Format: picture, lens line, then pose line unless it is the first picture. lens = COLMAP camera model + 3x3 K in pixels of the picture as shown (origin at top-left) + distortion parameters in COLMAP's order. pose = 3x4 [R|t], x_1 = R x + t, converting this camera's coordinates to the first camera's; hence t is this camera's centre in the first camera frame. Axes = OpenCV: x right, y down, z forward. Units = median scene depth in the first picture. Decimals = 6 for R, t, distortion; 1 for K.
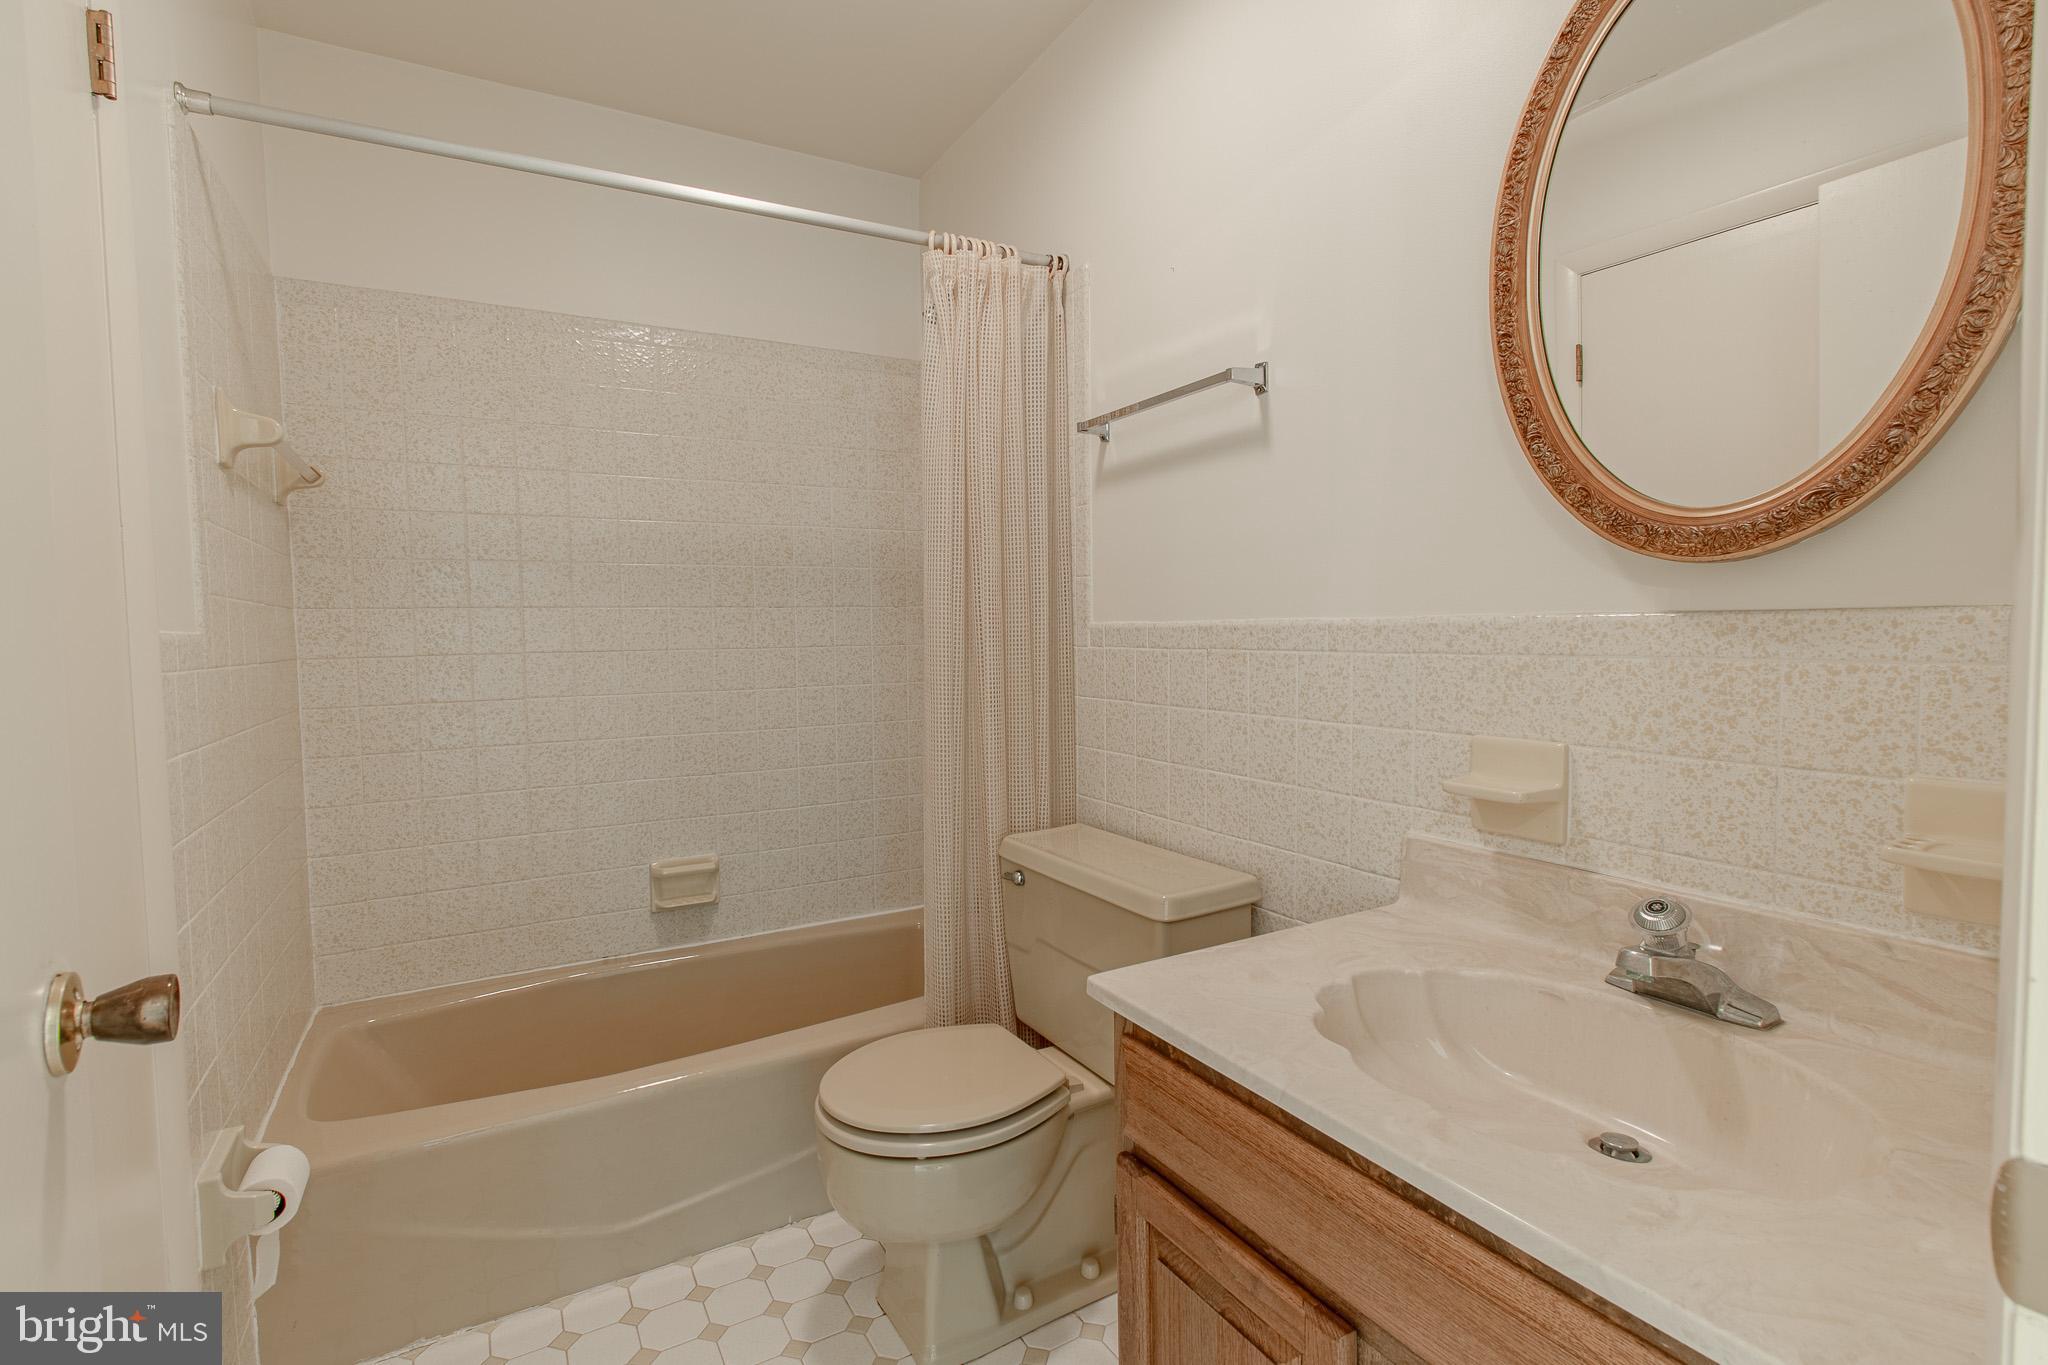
lens RADIAL K [[940.7, 0, 1024.0], [0, 940.7, 682.5], [0, 0, 1]] dist [-0.032840, 0.000080]
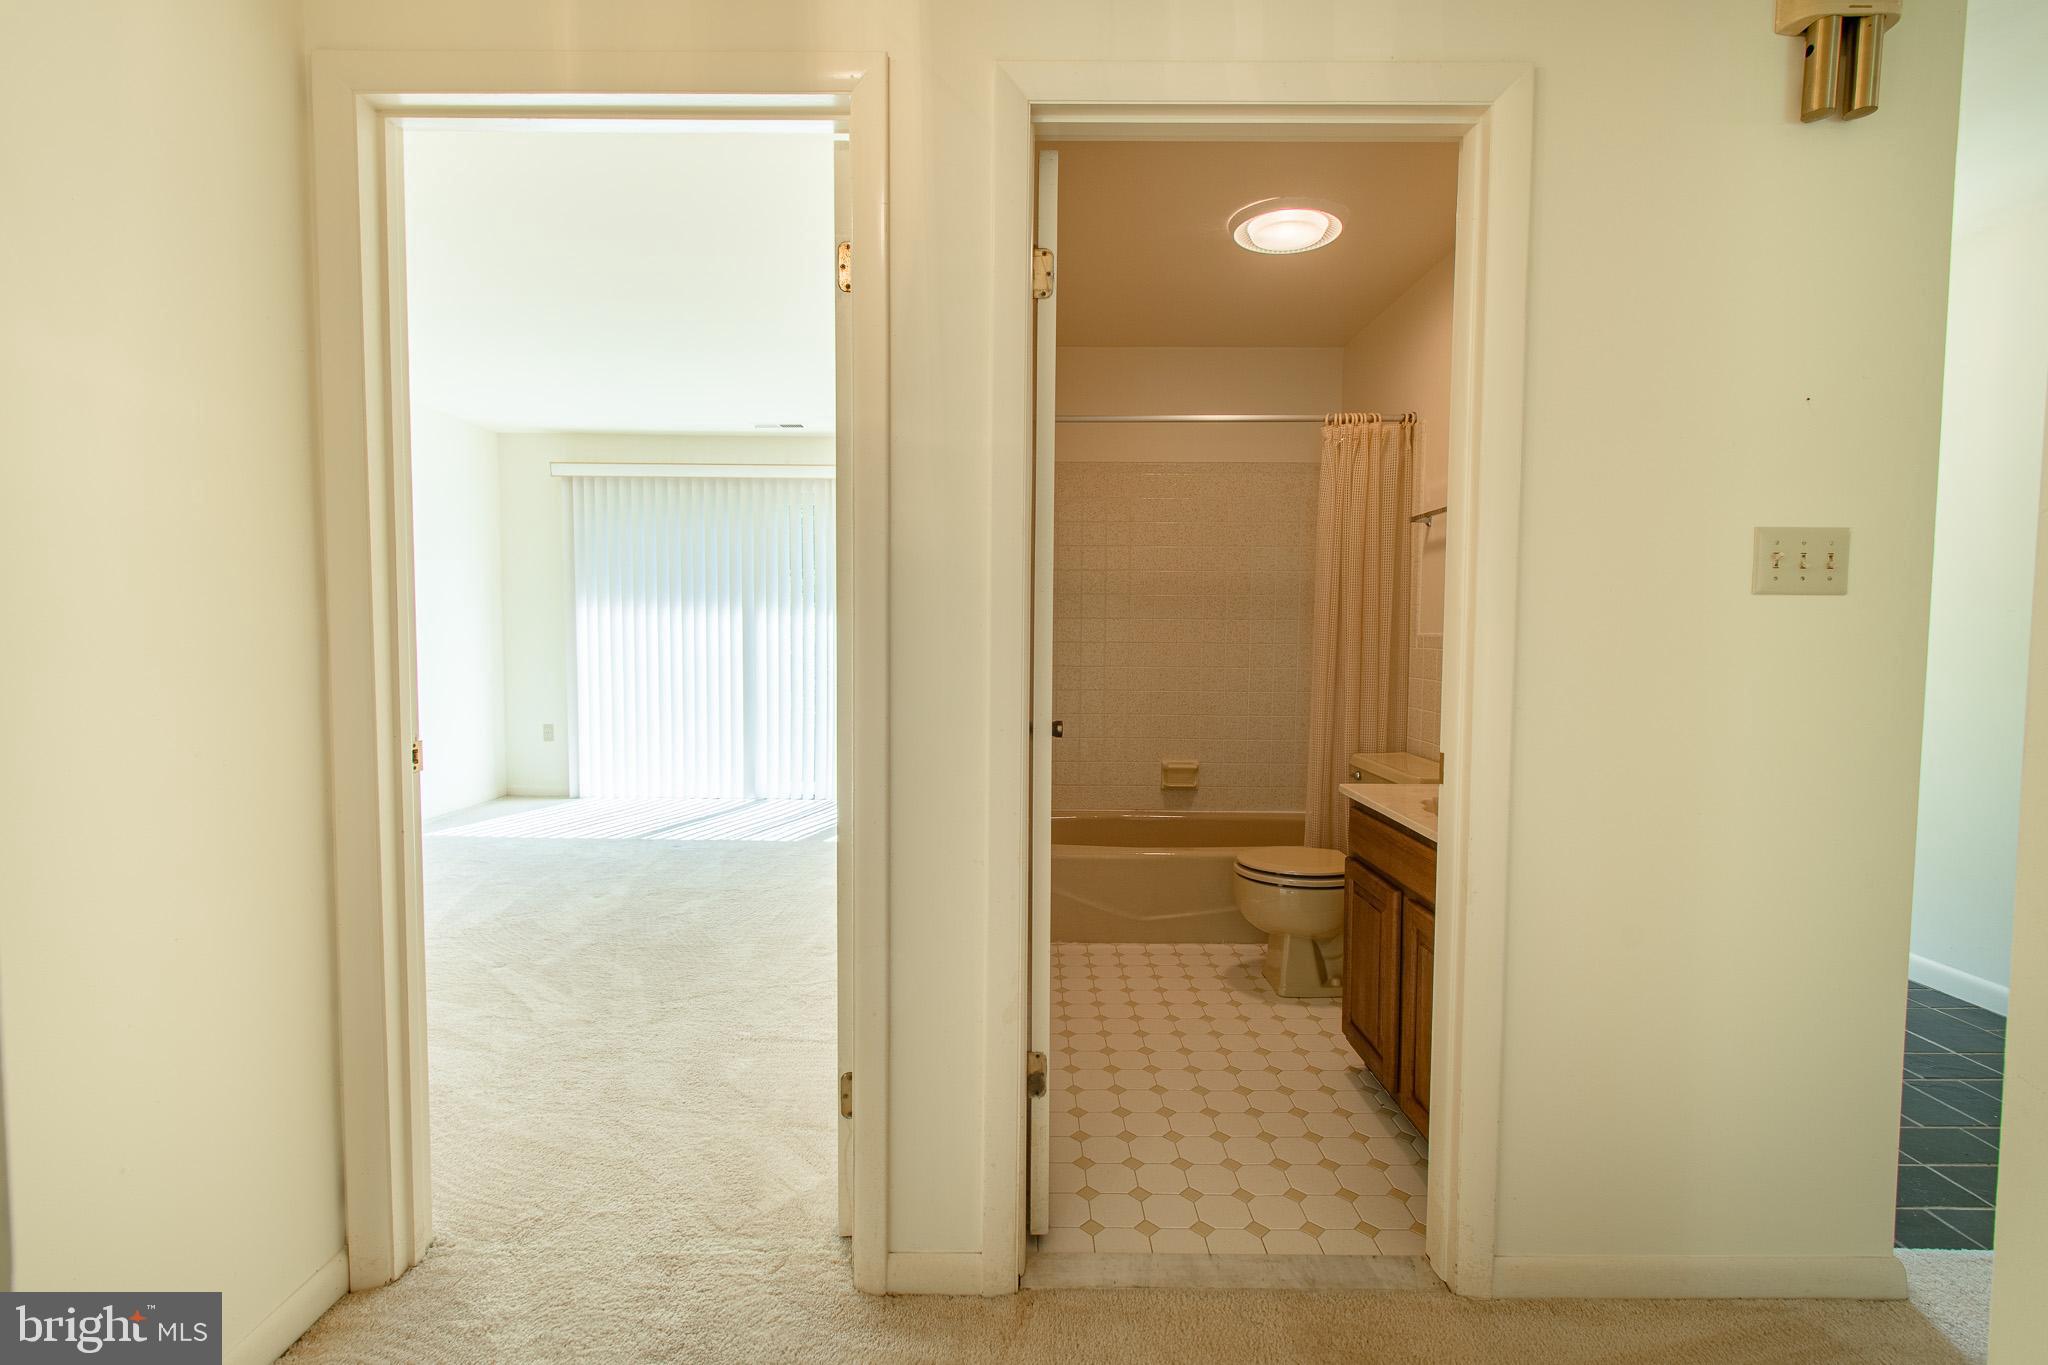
lens RADIAL K [[952.0, 0, 1024.0], [0, 952.0, 682.5], [0, 0, 1]] dist [-0.000998, -0.000099]
pose [[0.869944, 0.044601, -0.491130, 0.308782], [-0.043141, 0.998967, 0.014302, 0.031910], [0.491260, 0.008746, 0.870969, -0.857540]]
